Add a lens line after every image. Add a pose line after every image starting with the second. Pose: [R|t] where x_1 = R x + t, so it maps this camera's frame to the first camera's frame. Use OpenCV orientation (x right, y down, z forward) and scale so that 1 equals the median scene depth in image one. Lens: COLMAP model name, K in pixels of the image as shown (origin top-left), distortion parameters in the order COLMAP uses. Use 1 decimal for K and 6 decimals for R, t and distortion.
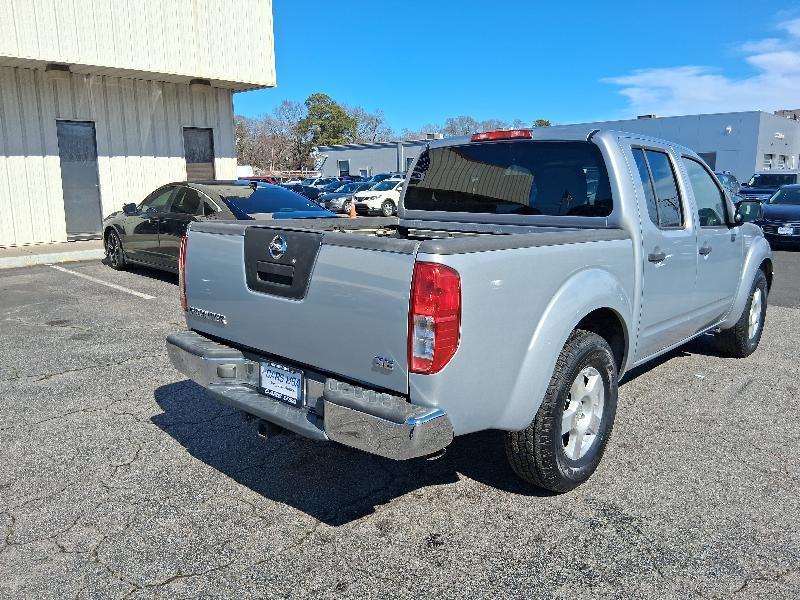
lens RADIAL K [[615.8, 0, 400.0], [0, 615.8, 300.0], [0, 0, 1]] dist [0.103662, -0.151530]
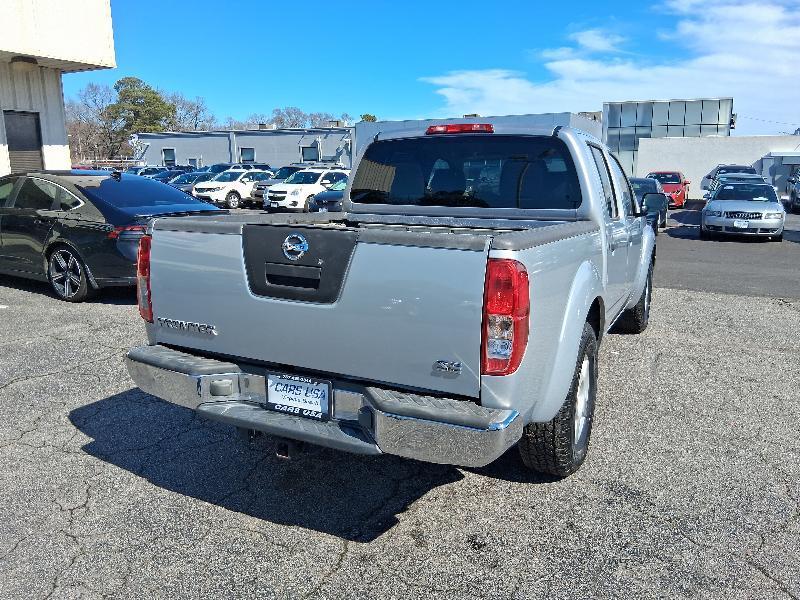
lens RADIAL K [[606.5, 0, 403.4], [0, 606.5, 301.8], [0, 0, 1]] dist [0.101083, -0.170197]
pose [[0.963202, -0.049527, 0.264177, -0.263616], [0.044718, 0.998707, 0.024192, -0.018426], [-0.265034, -0.011488, 0.964171, 0.094514]]
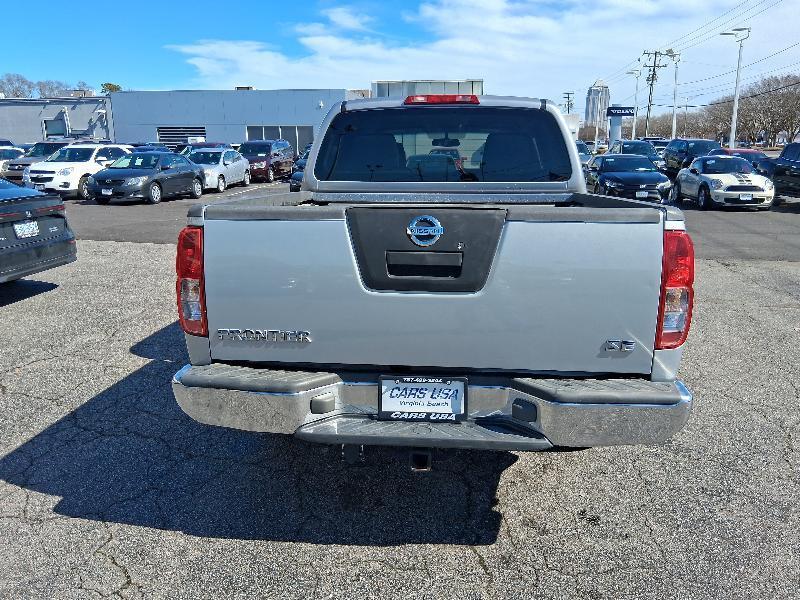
lens RADIAL K [[606.5, 0, 403.4], [0, 606.5, 301.8], [0, 0, 1]] dist [0.101083, -0.170197]
pose [[0.798631, -0.144760, 0.584151, -0.634870], [0.113643, 0.989452, 0.089830, -0.063851], [-0.590993, -0.005357, 0.806659, 0.363653]]
